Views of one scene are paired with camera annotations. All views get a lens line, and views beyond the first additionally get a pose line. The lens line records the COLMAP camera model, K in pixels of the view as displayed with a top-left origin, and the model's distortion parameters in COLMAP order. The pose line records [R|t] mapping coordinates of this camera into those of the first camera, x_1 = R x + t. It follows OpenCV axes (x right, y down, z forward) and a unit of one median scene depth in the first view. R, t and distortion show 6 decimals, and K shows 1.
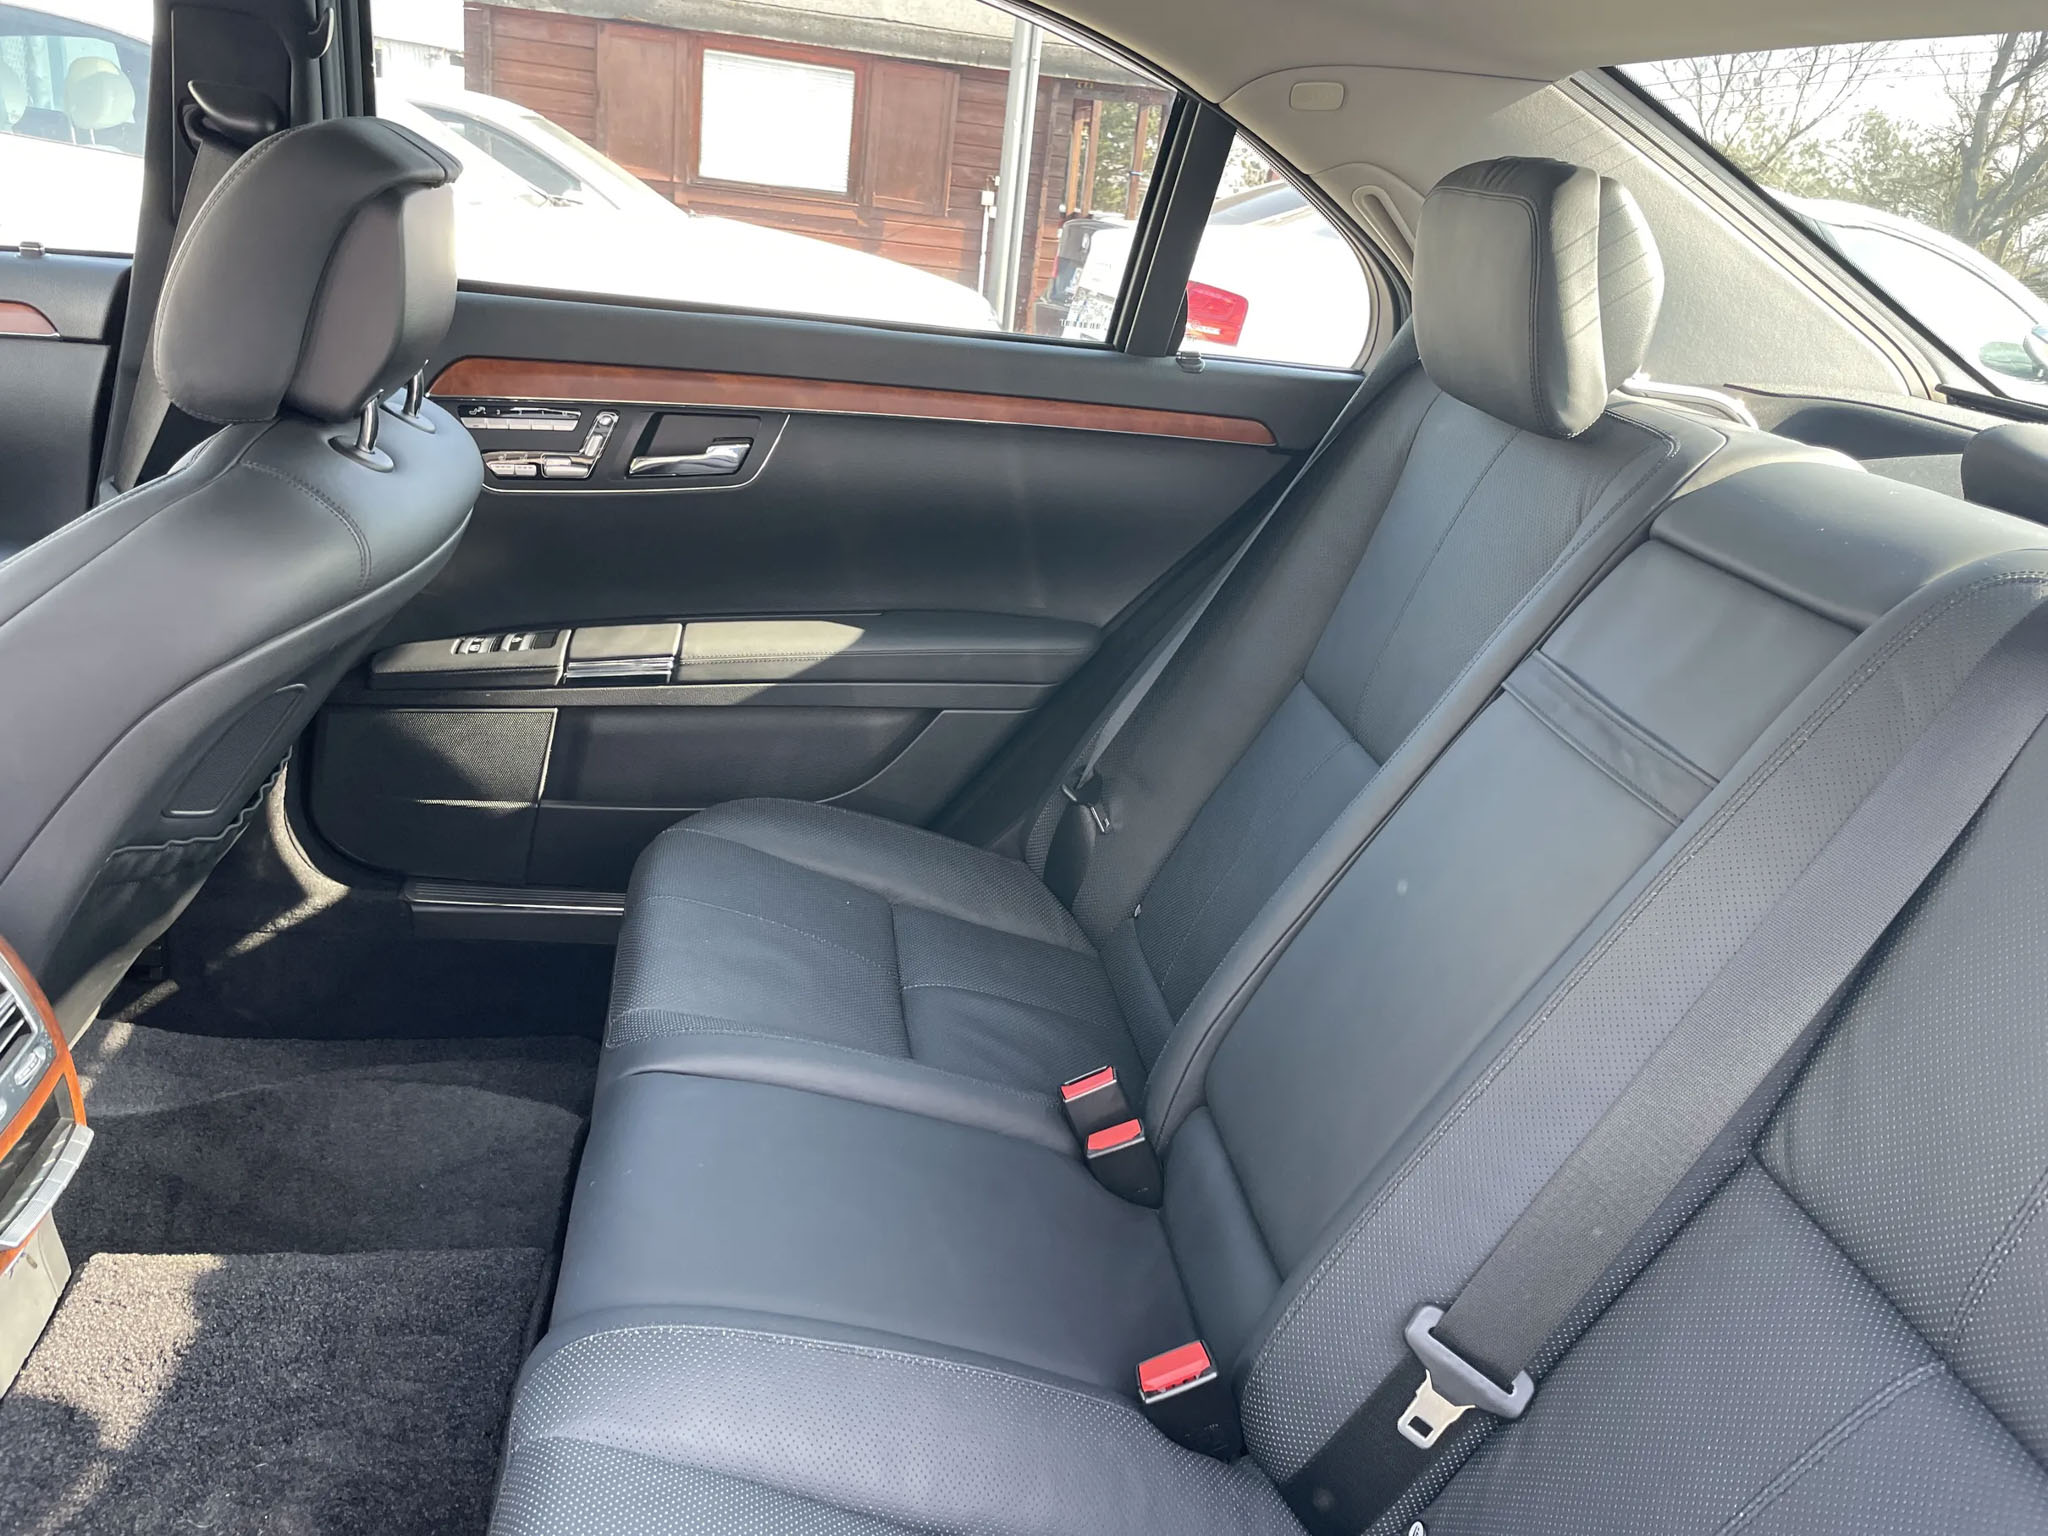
lens RADIAL K [[1548.6, 0, 1024.0], [0, 1548.6, 768.0], [0, 0, 1]] dist [0.083682, -0.111850]
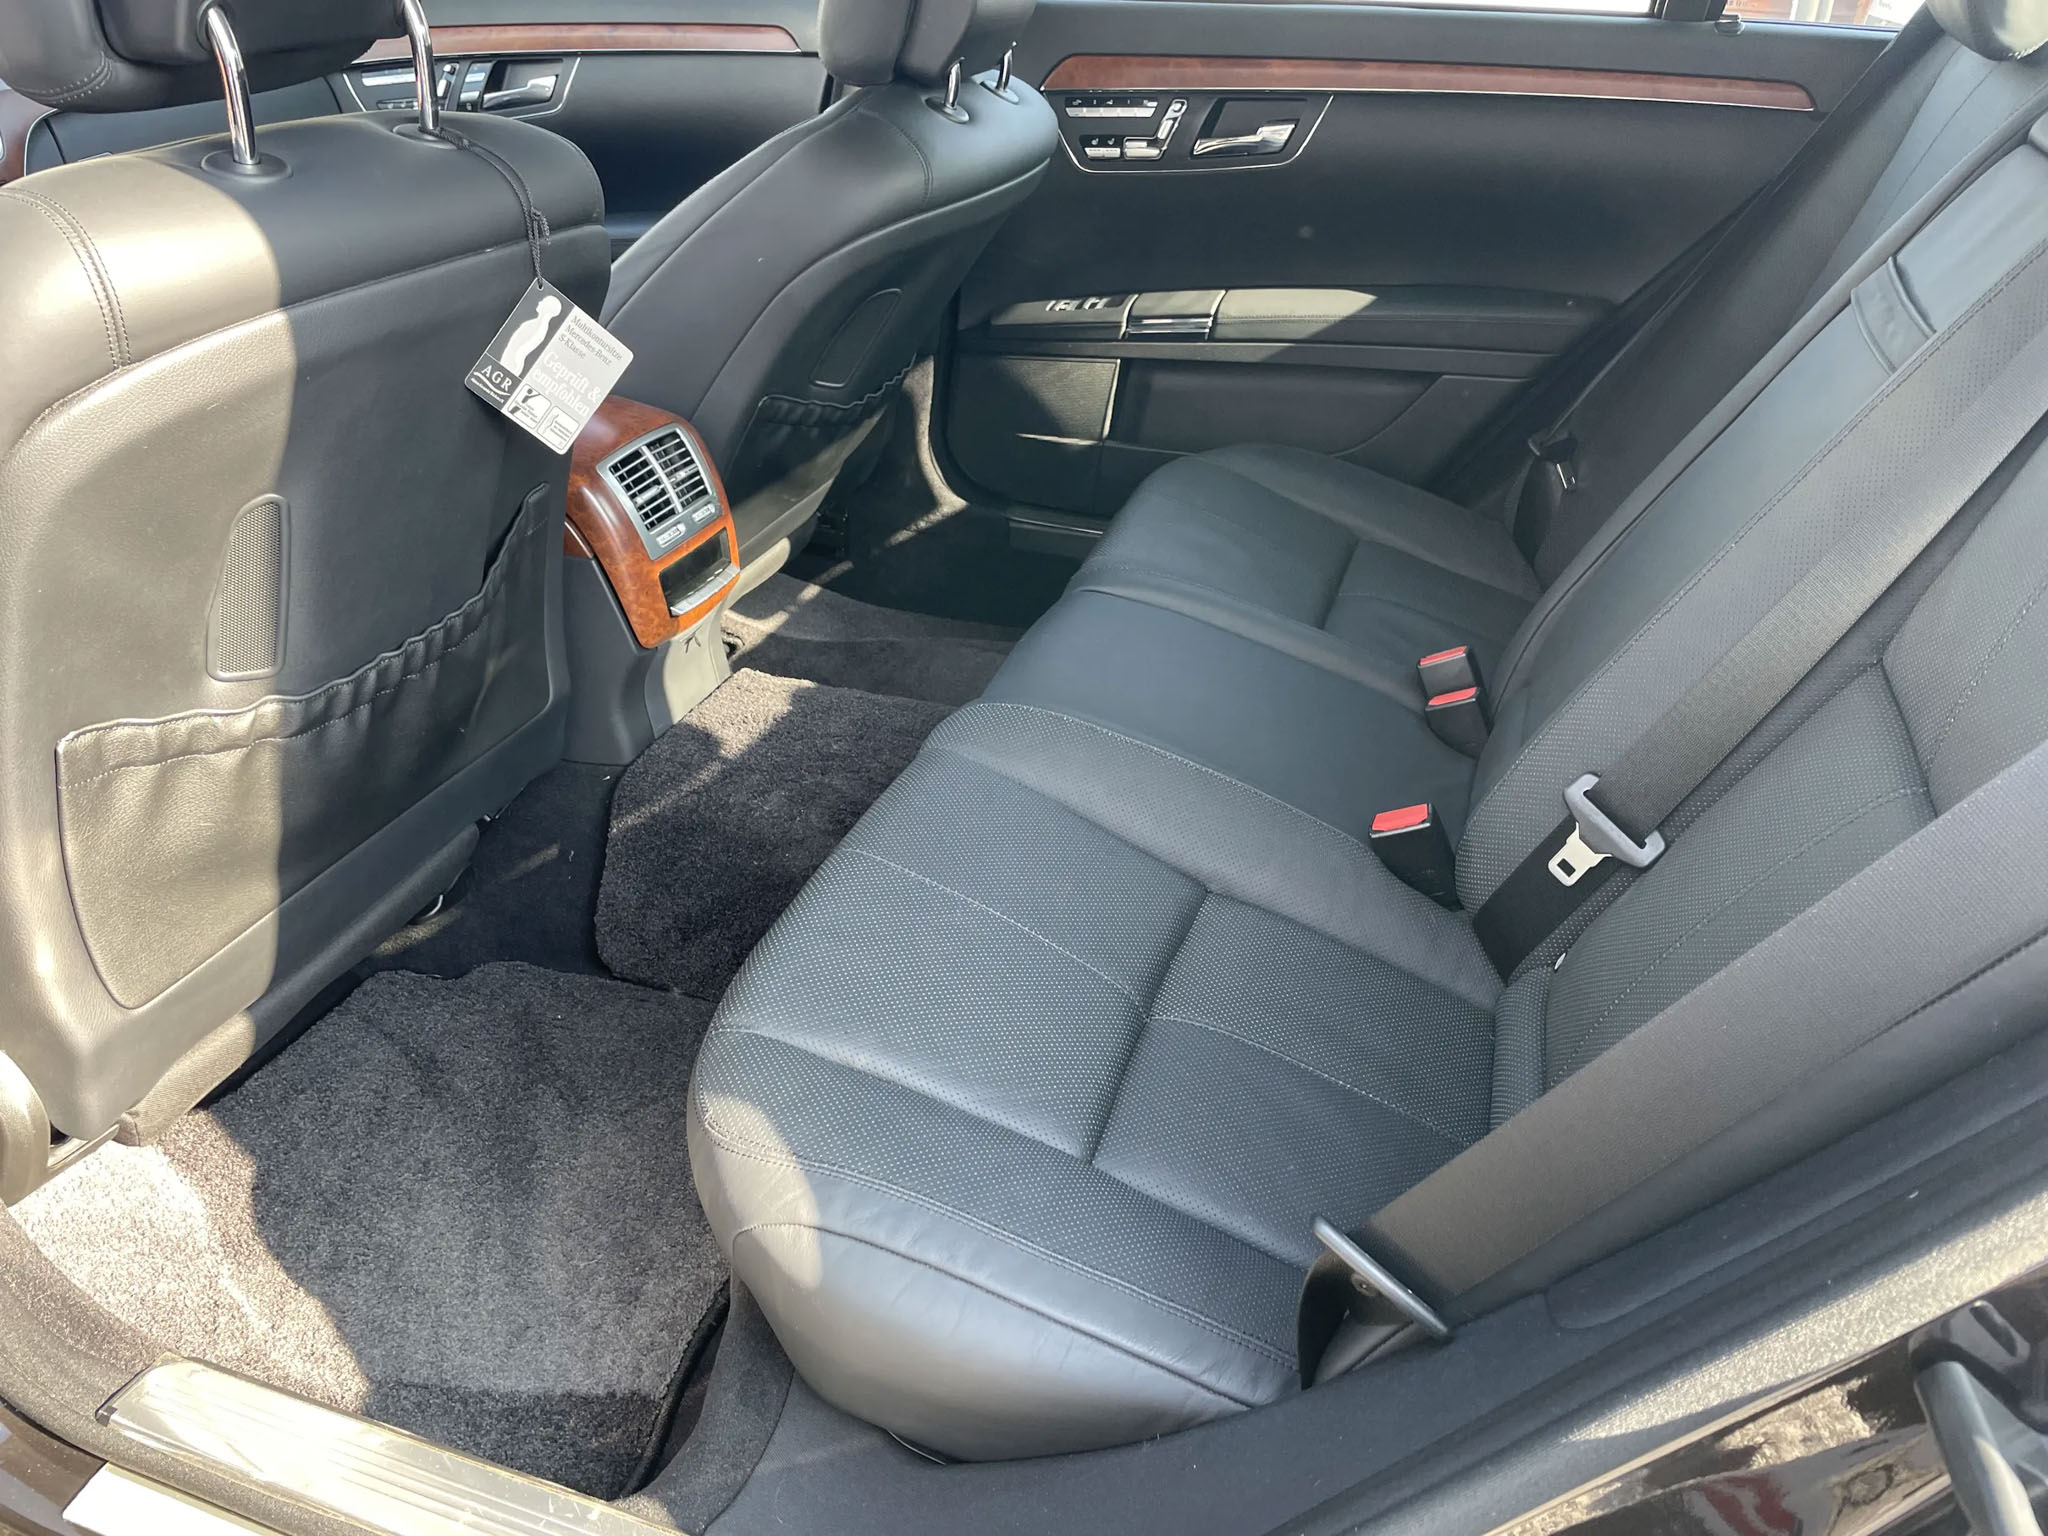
lens RADIAL K [[1548.6, 0, 1024.0], [0, 1548.6, 768.0], [0, 0, 1]] dist [0.083682, -0.111850]
pose [[0.887551, 0.147895, -0.436327, 0.222031], [-0.095555, 0.985574, 0.139691, 0.117690], [0.450692, -0.082290, 0.888879, -0.154829]]
